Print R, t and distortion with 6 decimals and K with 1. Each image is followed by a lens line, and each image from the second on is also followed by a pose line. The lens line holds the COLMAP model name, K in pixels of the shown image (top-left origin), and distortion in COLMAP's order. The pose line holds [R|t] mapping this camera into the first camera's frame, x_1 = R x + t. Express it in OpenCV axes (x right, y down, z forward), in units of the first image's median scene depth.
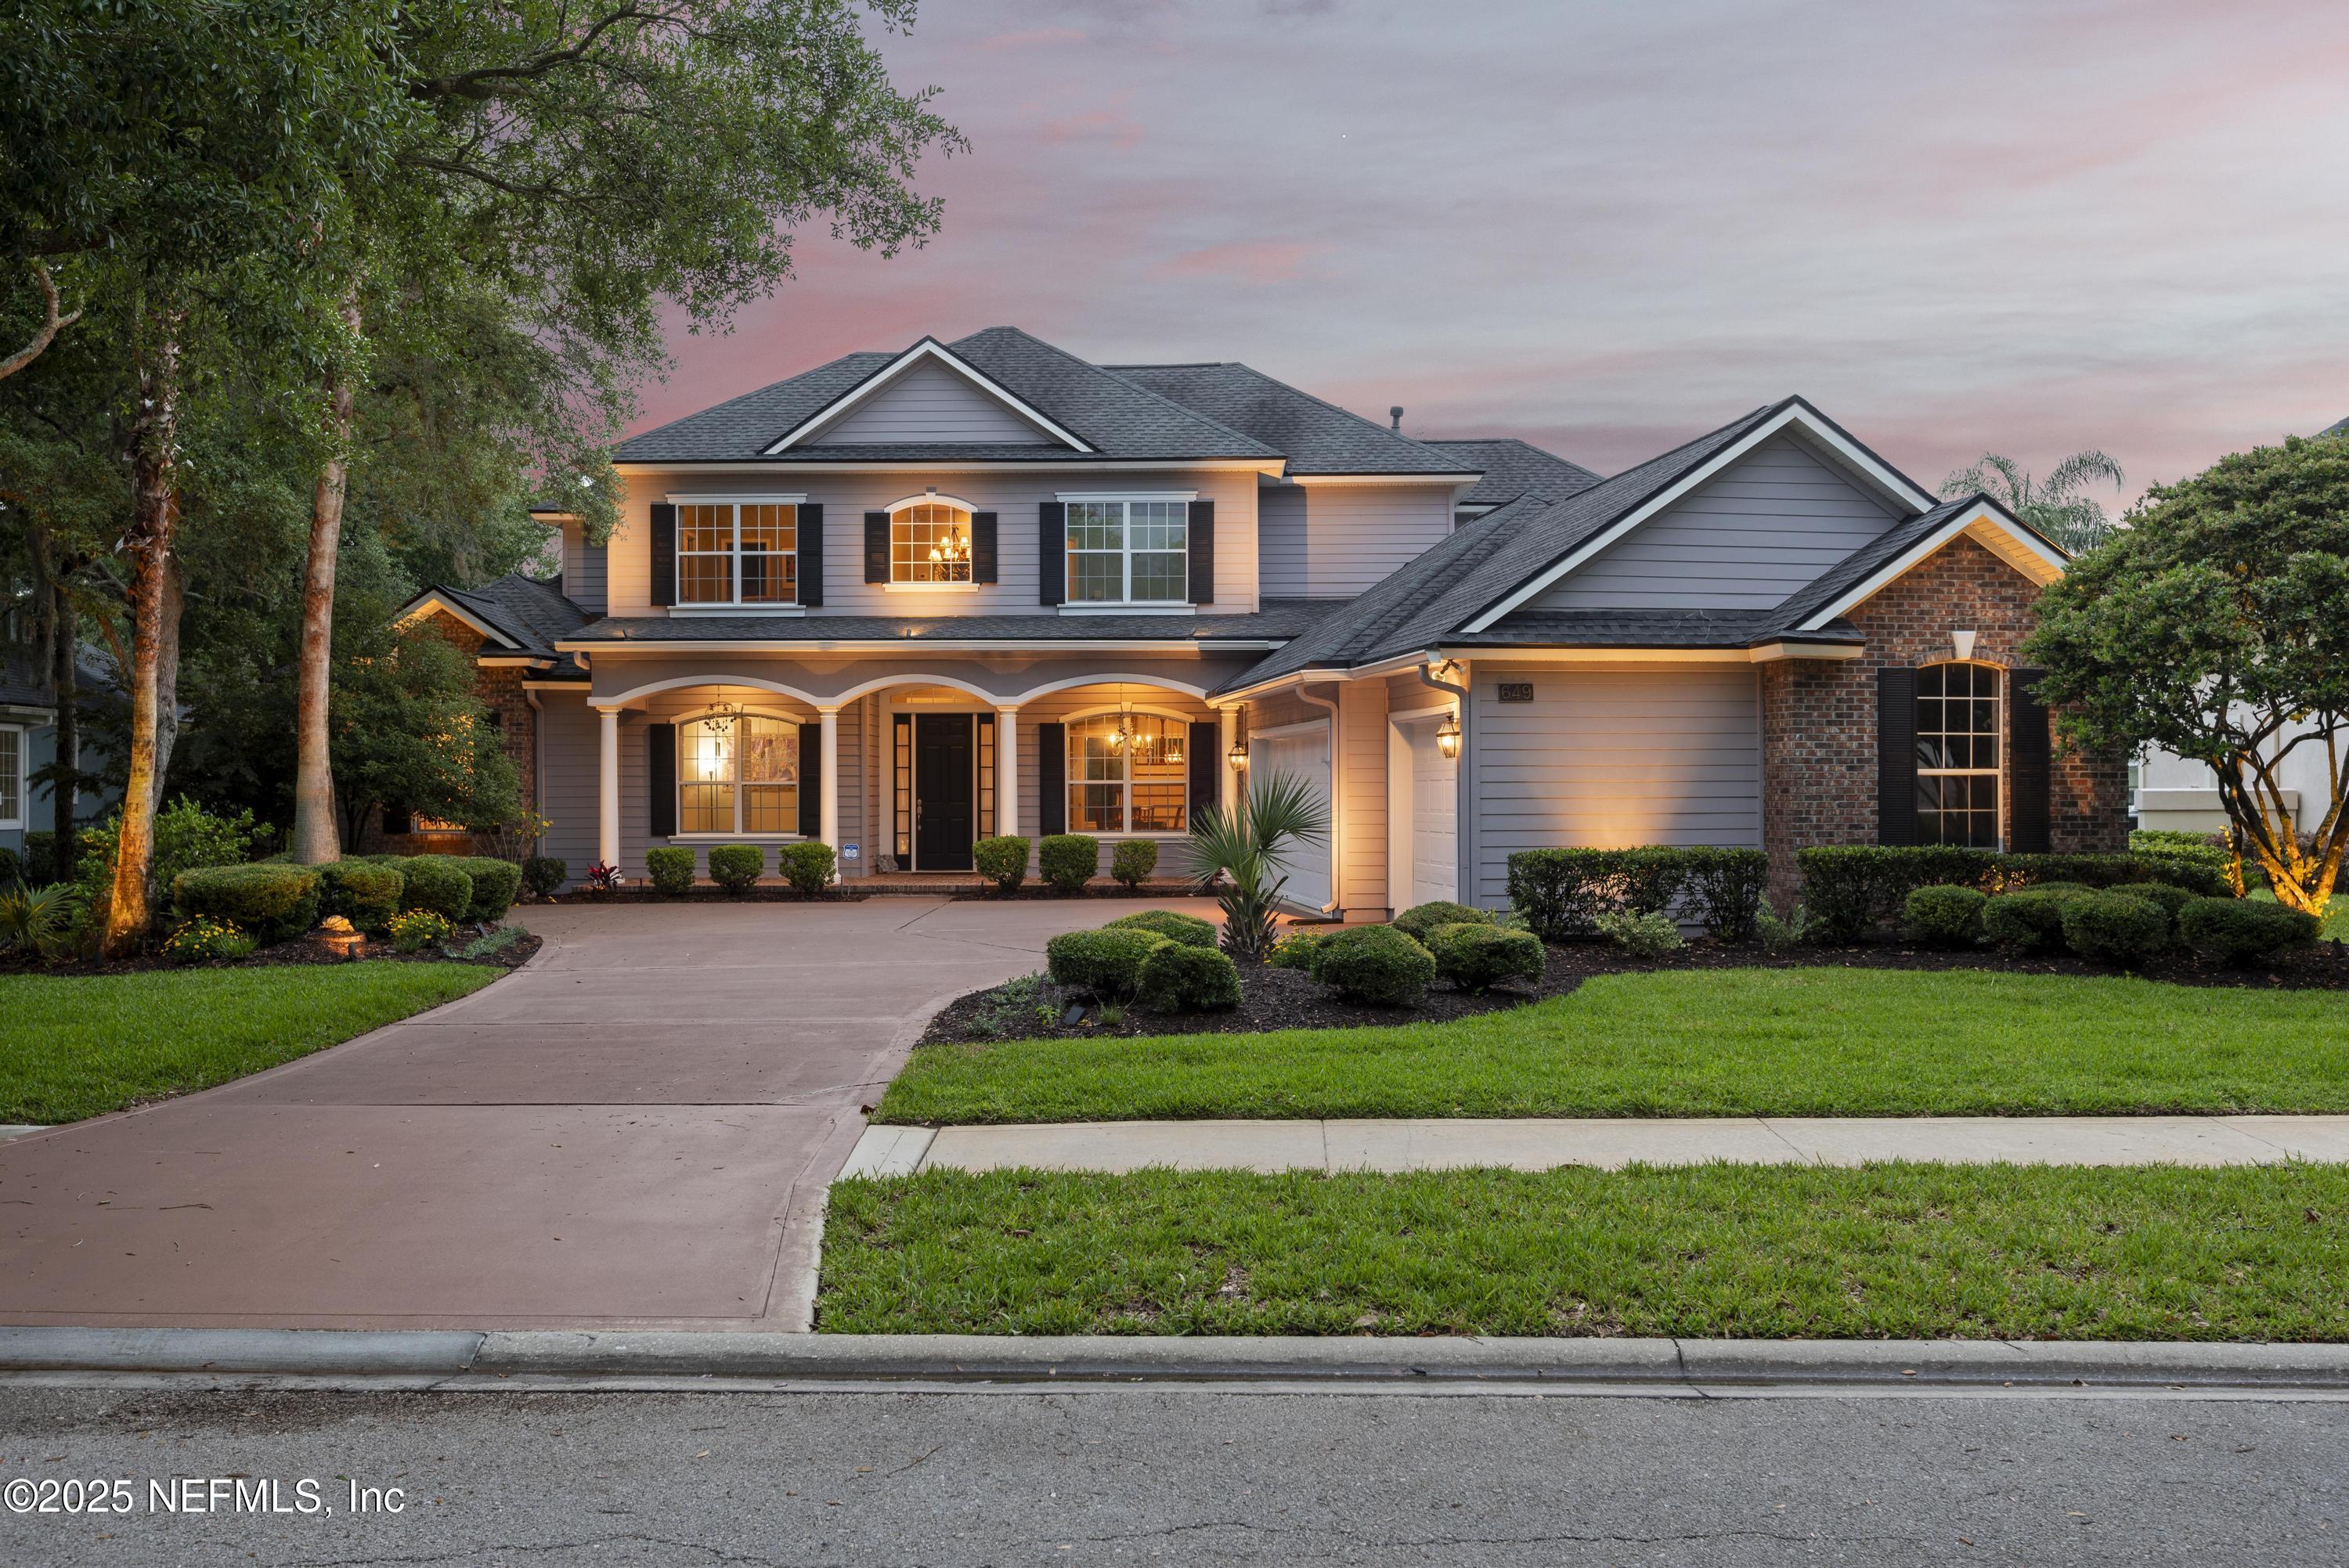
lens RADIAL K [[1988.1, 0, 1169.4], [0, 1988.1, 784.2], [0, 0, 1]] dist [0.012042, 0.013958]
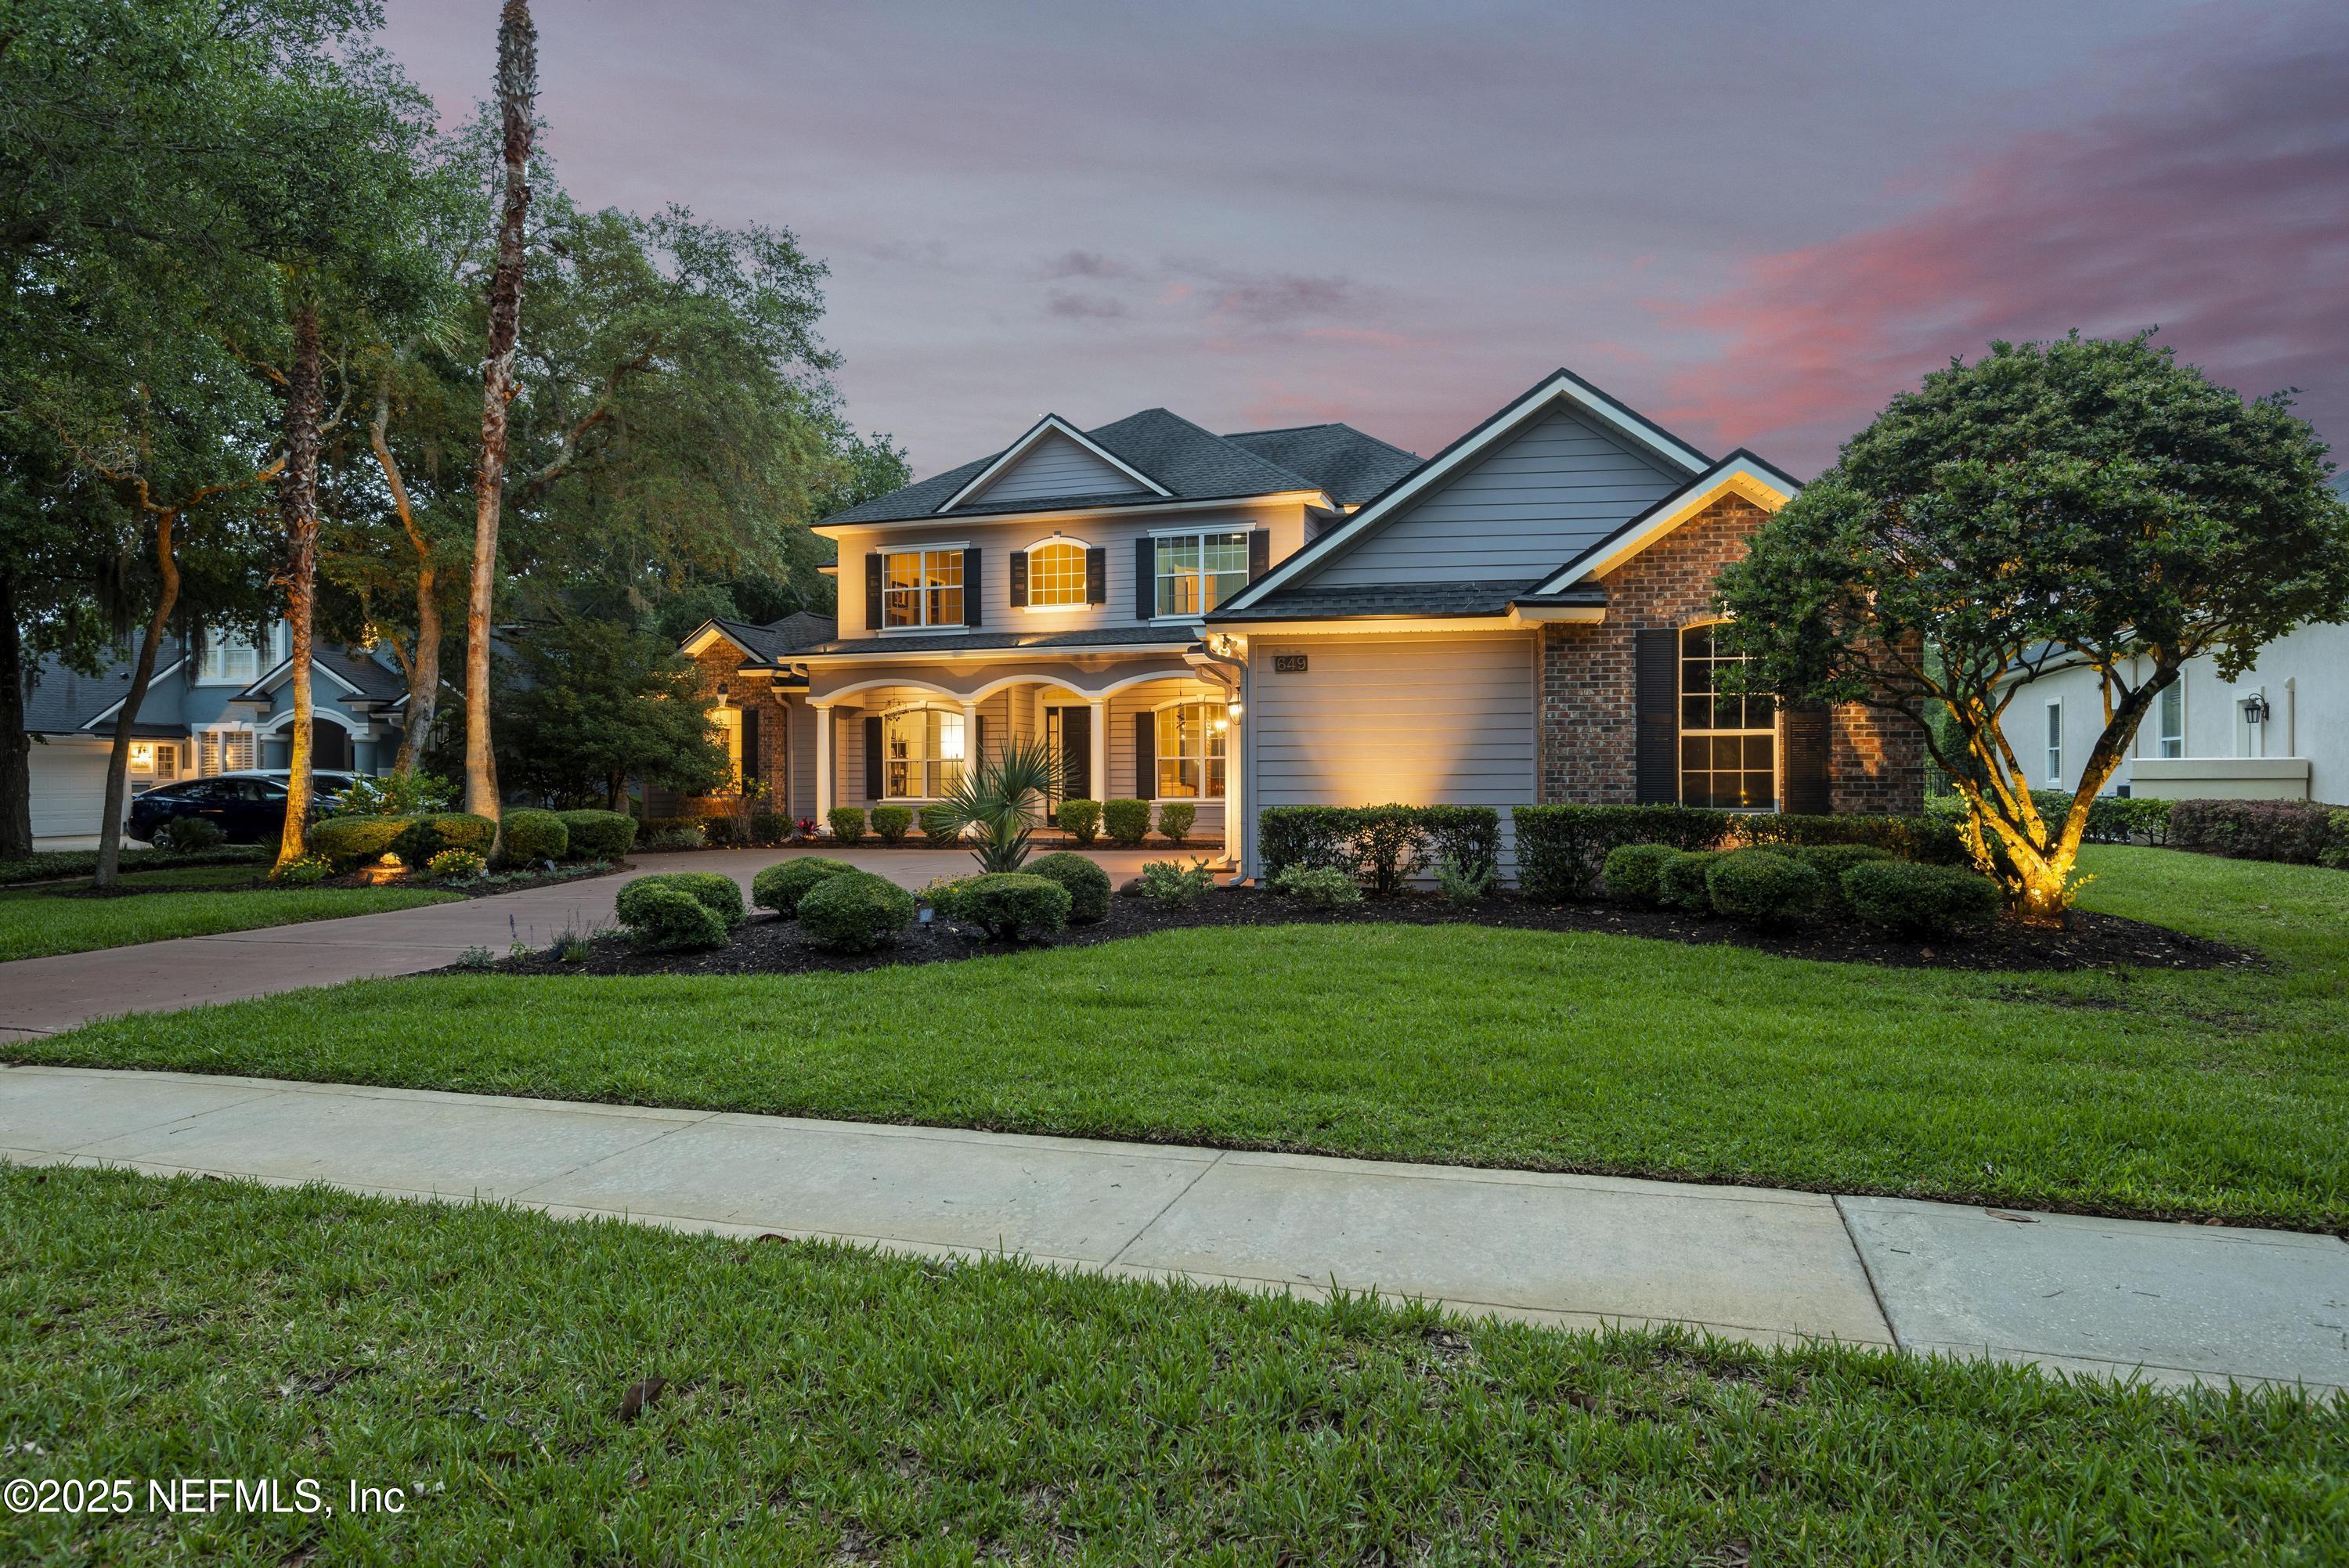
lens RADIAL K [[1370.3, 0, 1170.3], [0, 1370.3, 785.9], [0, 0, 1]] dist [0.020556, -0.000557]
pose [[0.957978, 0.000148, -0.286842, 0.212723], [0.002537, 0.999956, 0.008989, 0.009029], [0.286830, -0.009339, 0.957936, 0.169599]]
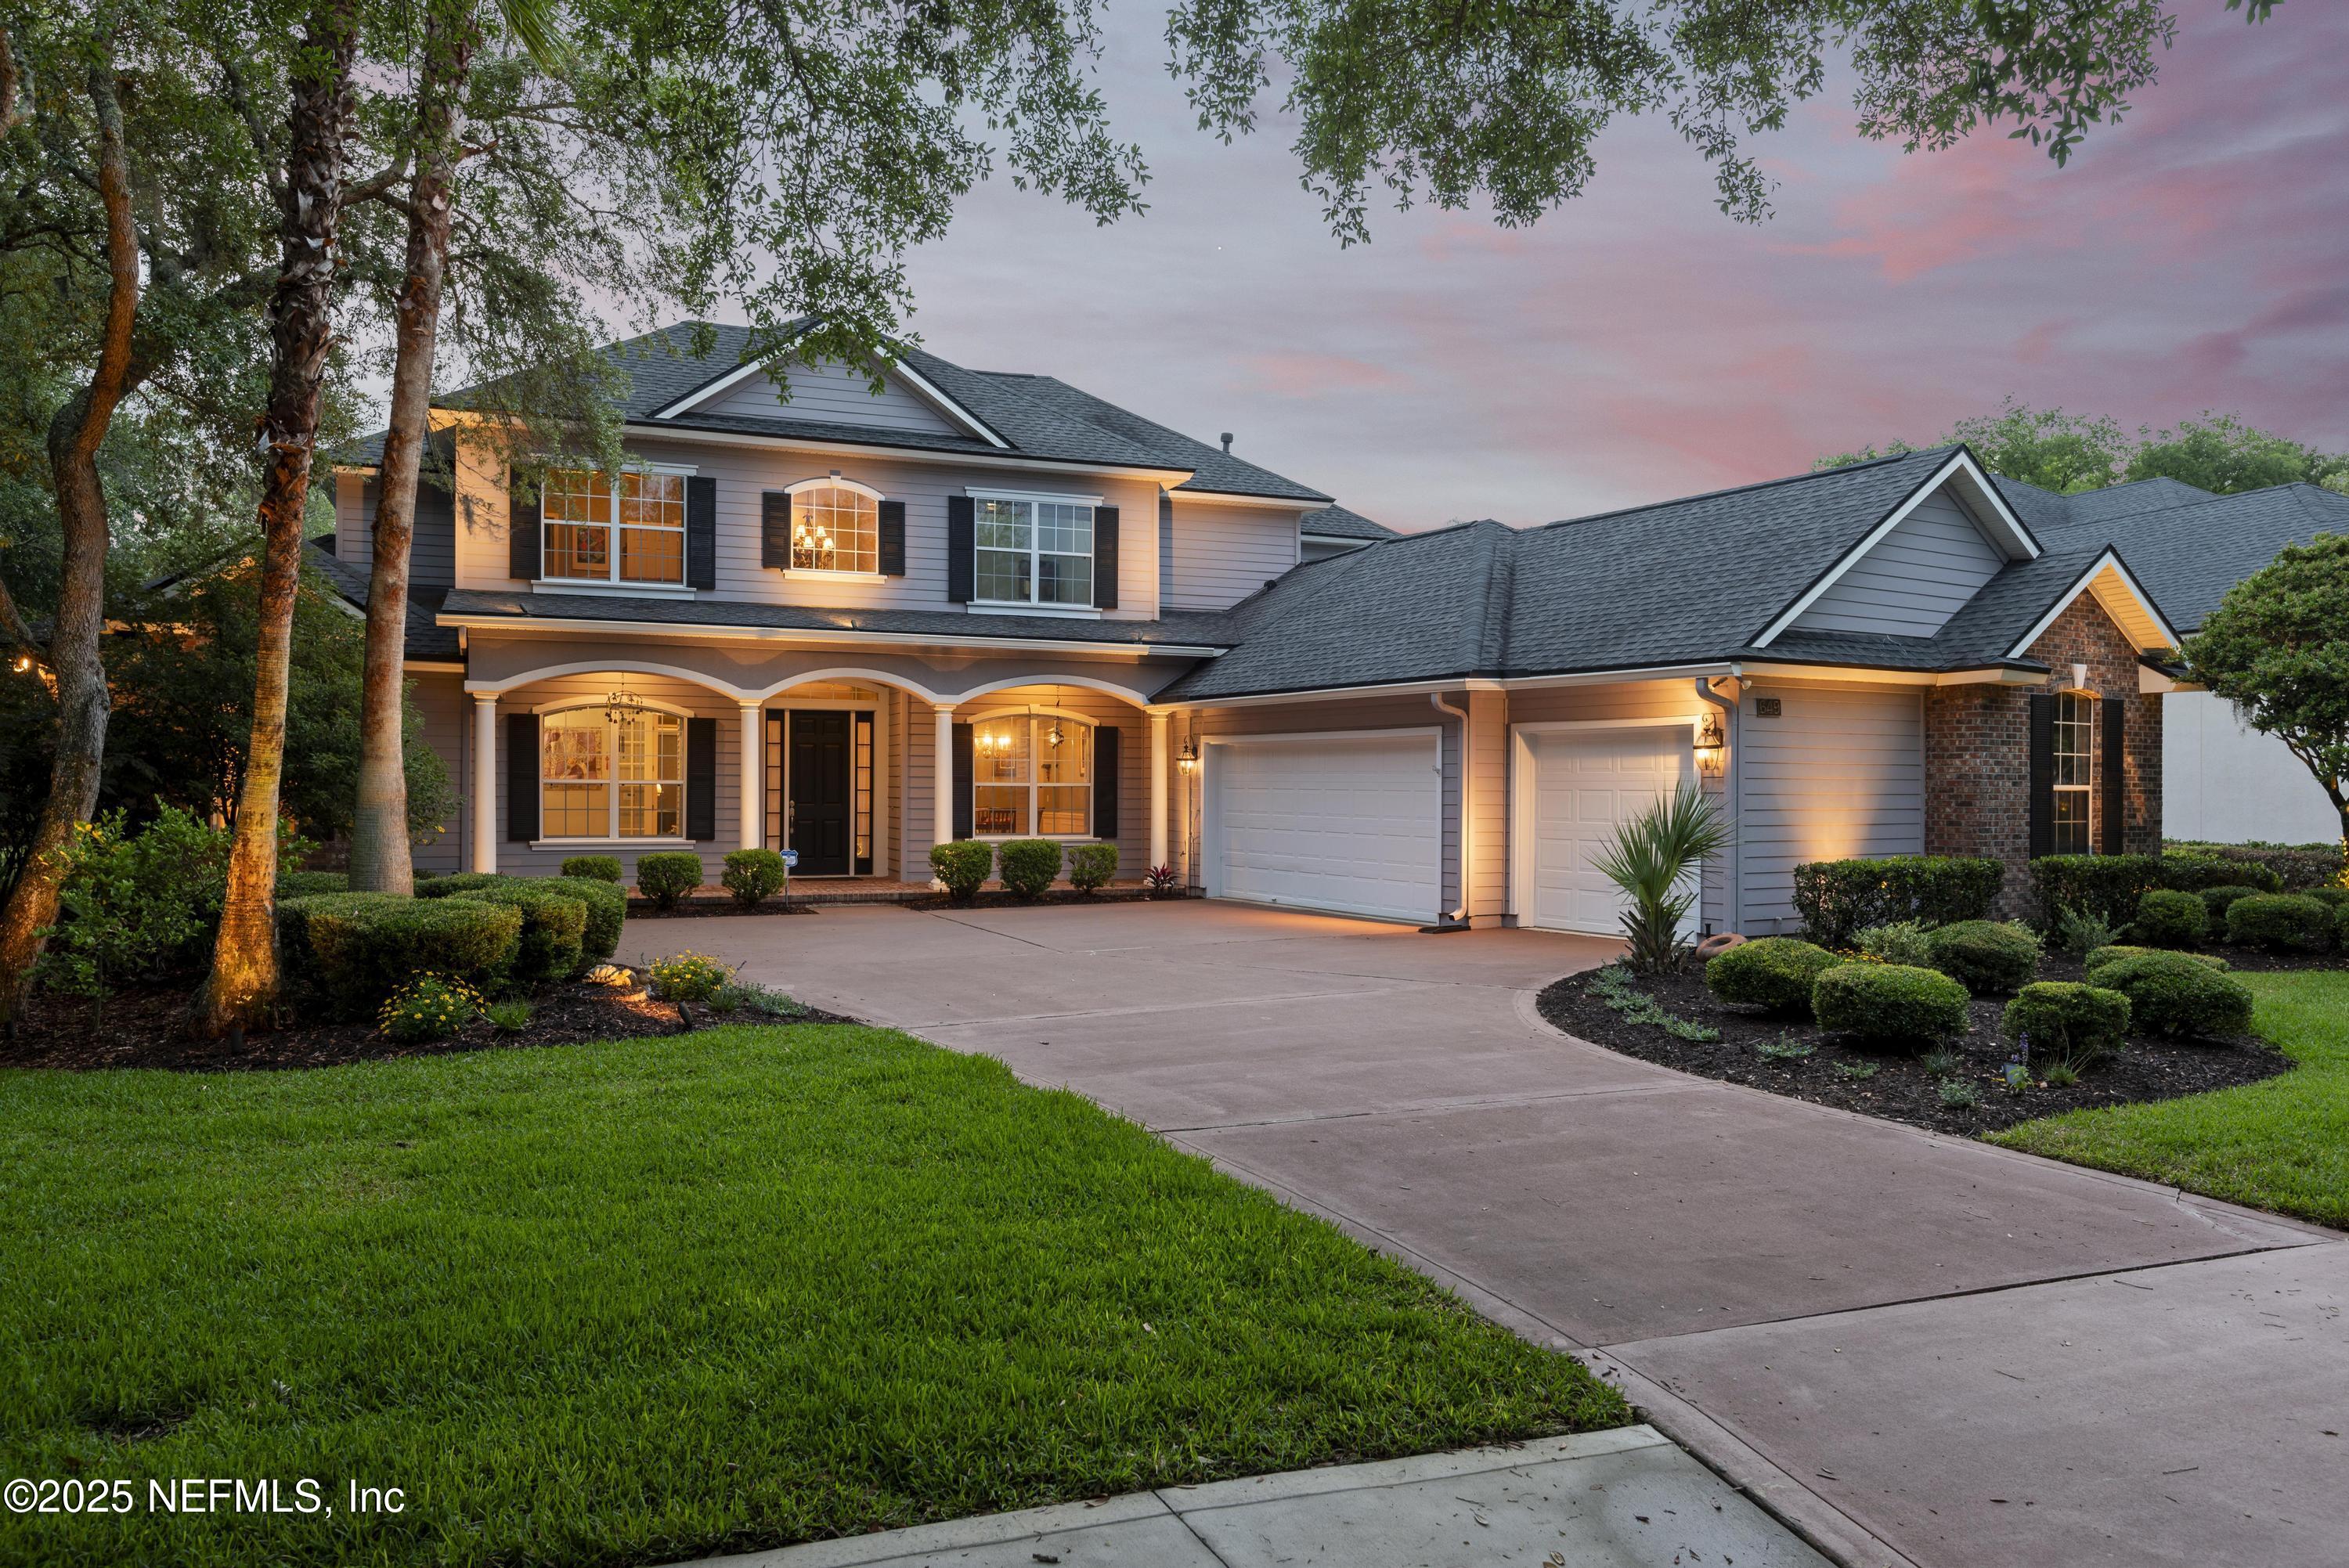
lens RADIAL K [[1670.0, 0, 1182.4], [0, 1670.0, 785.4], [0, 0, 1]] dist [0.020901, -0.003155]
pose [[0.915577, 0.008418, 0.402055, -0.295112], [-0.009678, 0.999953, 0.001103, -0.002450], [-0.402026, -0.004901, 0.915615, 0.213058]]
